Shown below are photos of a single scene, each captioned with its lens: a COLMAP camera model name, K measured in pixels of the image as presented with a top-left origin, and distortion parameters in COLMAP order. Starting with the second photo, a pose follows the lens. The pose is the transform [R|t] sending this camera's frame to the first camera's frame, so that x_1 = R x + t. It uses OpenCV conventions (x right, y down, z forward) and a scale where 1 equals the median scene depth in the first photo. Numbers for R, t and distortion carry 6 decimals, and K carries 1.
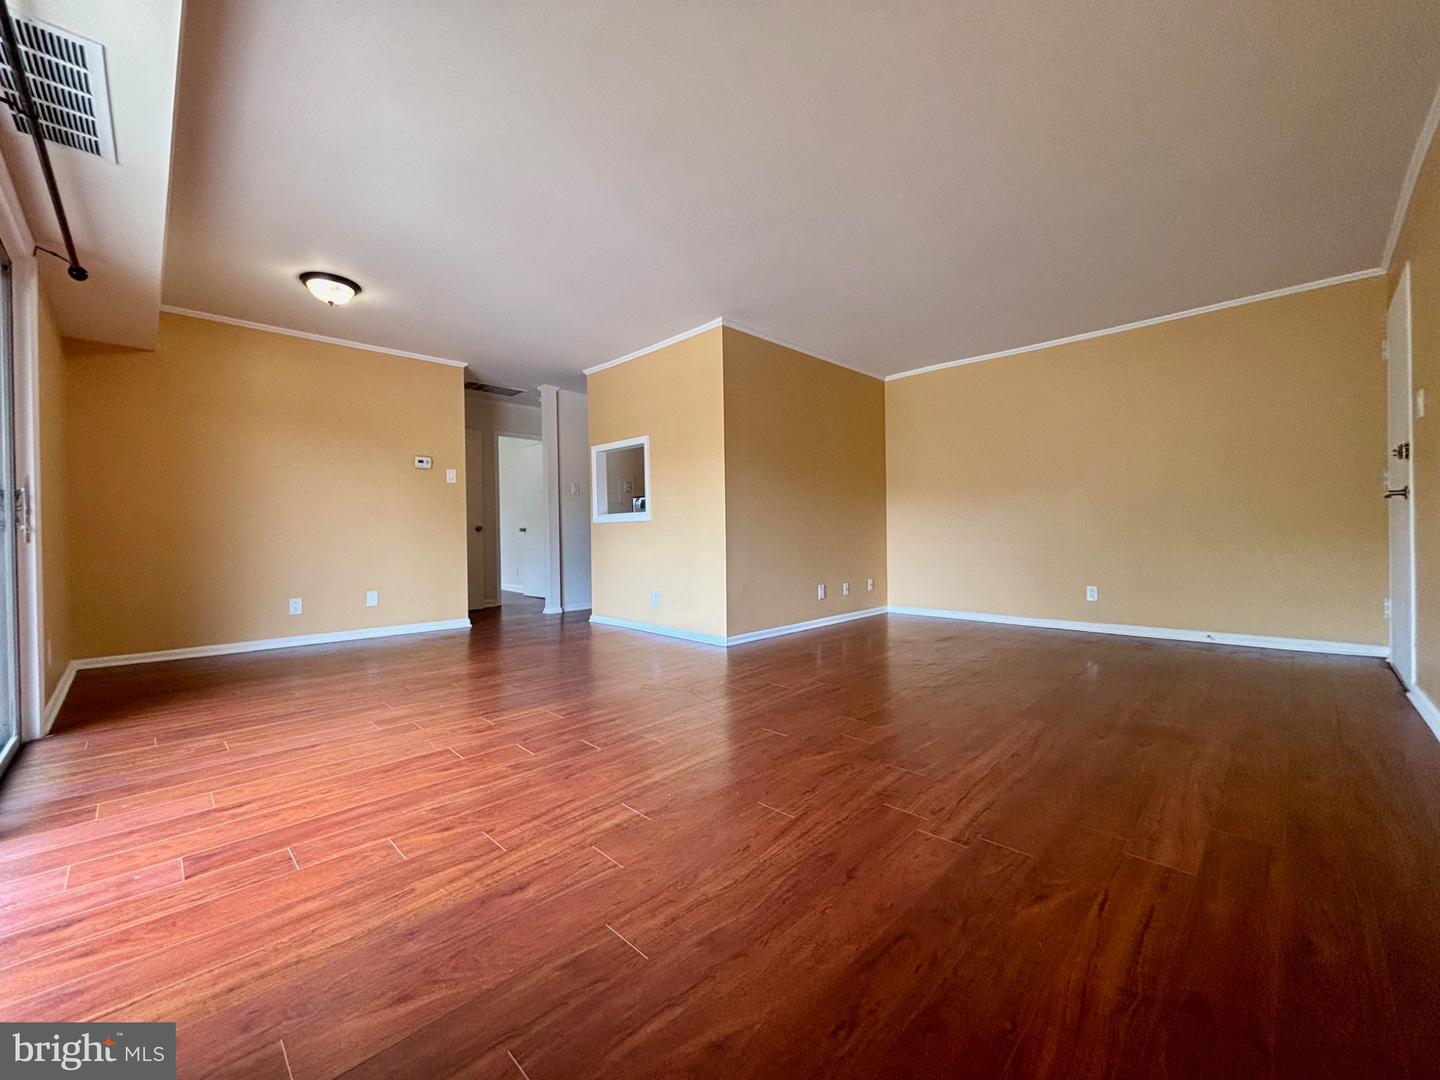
lens RADIAL K [[581.6, 0, 716.3], [0, 581.6, 537.7], [0, 0, 1]] dist [0.001107, -0.000307]
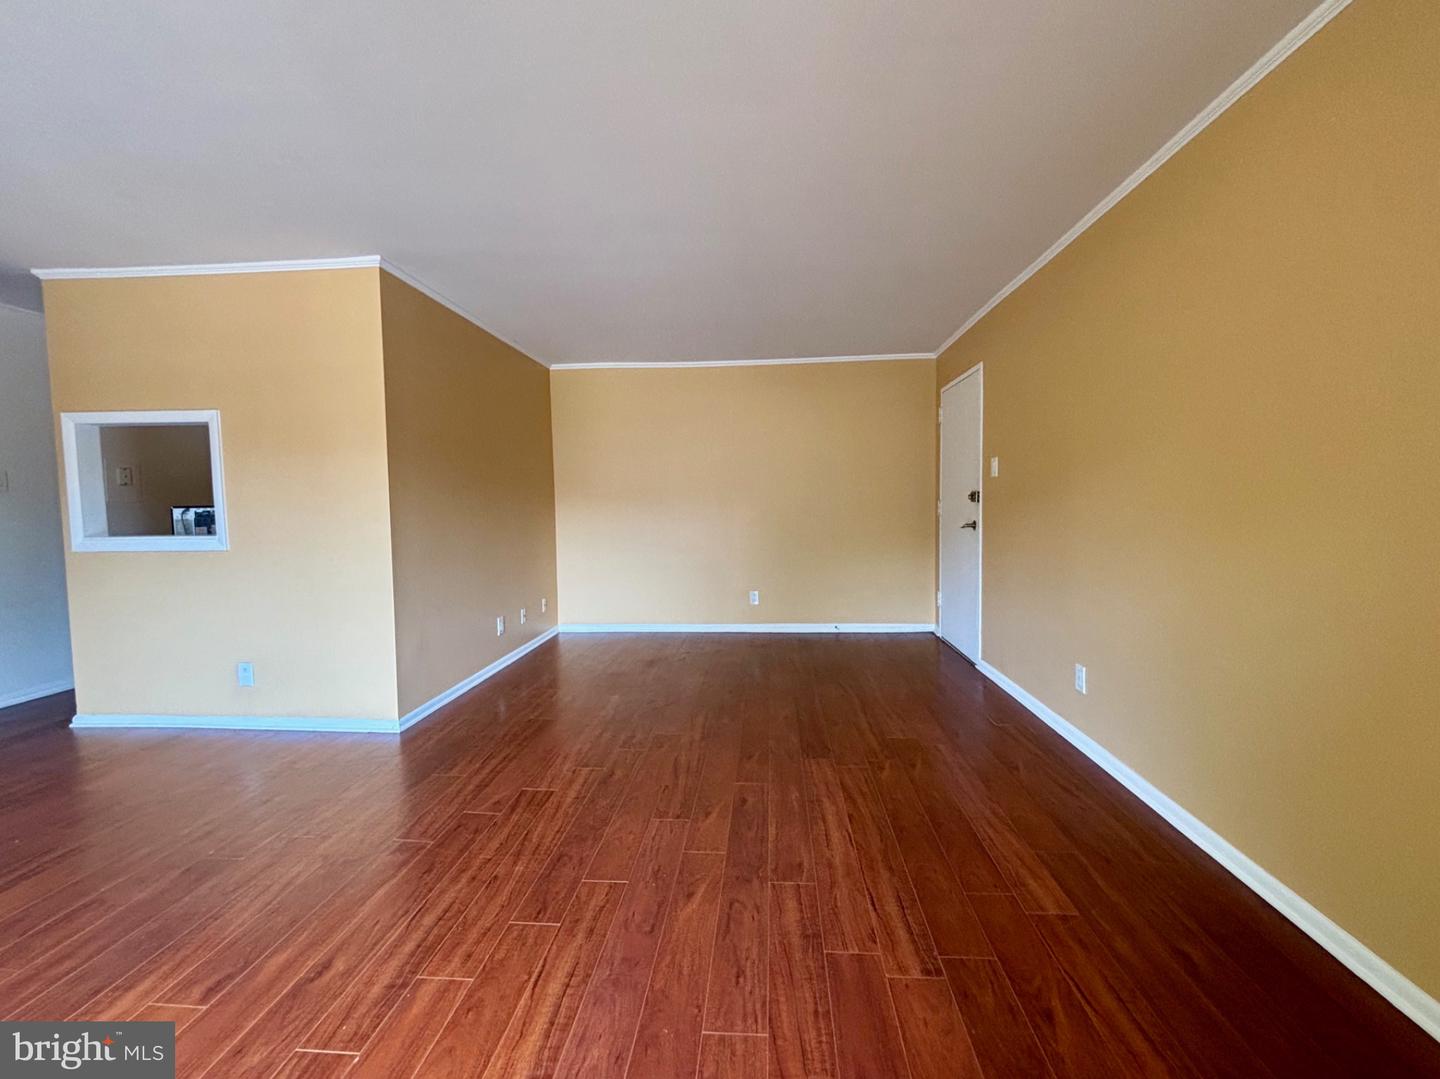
lens RADIAL K [[606.0, 0, 731.4], [0, 606.0, 536.2], [0, 0, 1]] dist [0.001323, 0.000118]
pose [[0.749055, -0.033942, 0.661638, -0.249377], [0.007051, 0.999039, 0.043268, -0.123502], [-0.662471, -0.027745, 0.748574, 0.293357]]
